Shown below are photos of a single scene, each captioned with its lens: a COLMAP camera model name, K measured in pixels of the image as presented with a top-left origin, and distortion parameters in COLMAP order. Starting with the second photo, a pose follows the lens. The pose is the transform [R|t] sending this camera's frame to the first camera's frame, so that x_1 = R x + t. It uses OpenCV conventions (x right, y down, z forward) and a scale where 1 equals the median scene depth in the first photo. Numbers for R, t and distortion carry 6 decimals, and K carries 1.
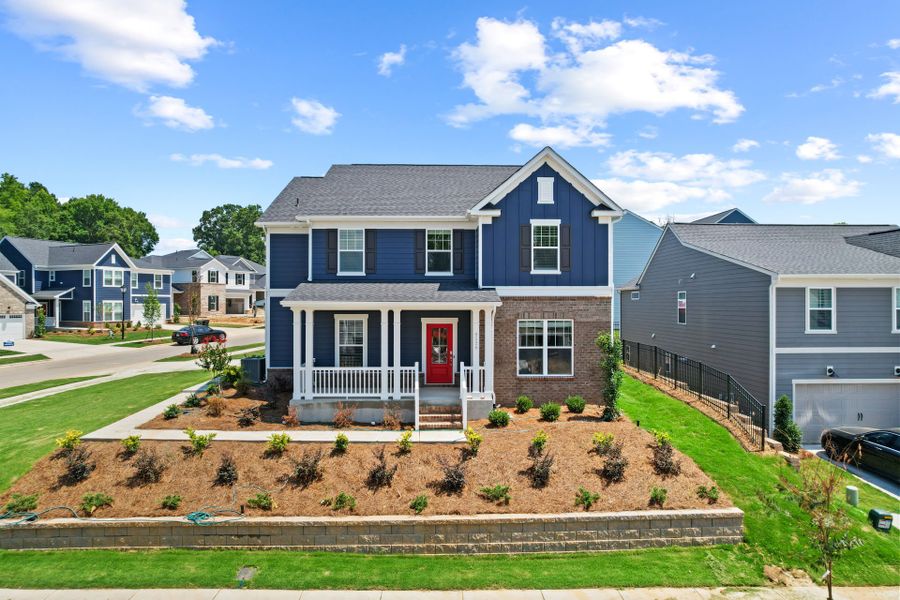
lens RADIAL K [[422.1, 0, 451.8], [0, 422.1, 301.4], [0, 0, 1]] dist [-0.036801, 0.014240]
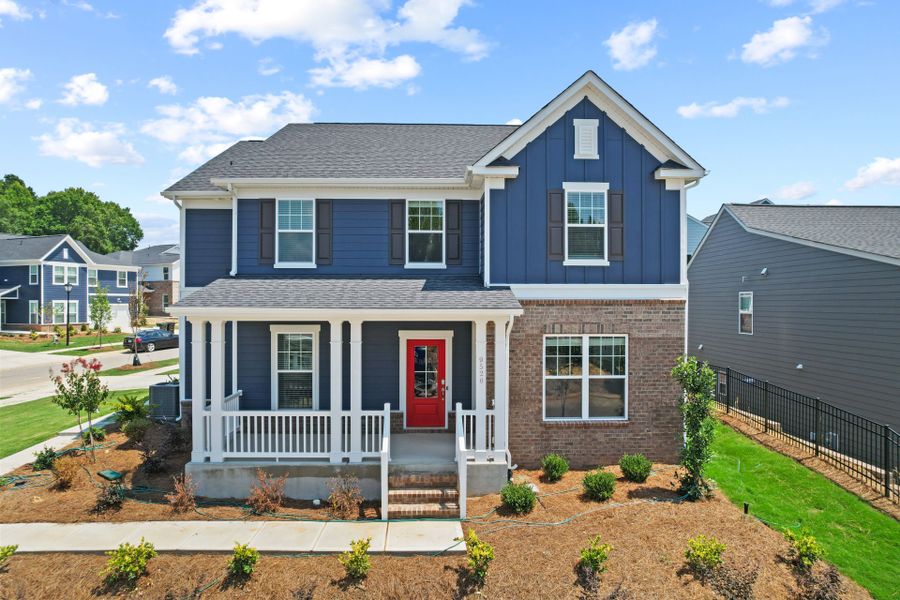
lens RADIAL K [[422.1, 0, 448.9], [0, 422.1, 298.7], [0, 0, 1]] dist [-0.036801, 0.014240]
pose [[0.999992, 0.001865, -0.003579, 0.010587], [-0.001879, 0.999990, -0.004031, -0.010009], [0.003571, 0.004037, 0.999985, 0.342808]]
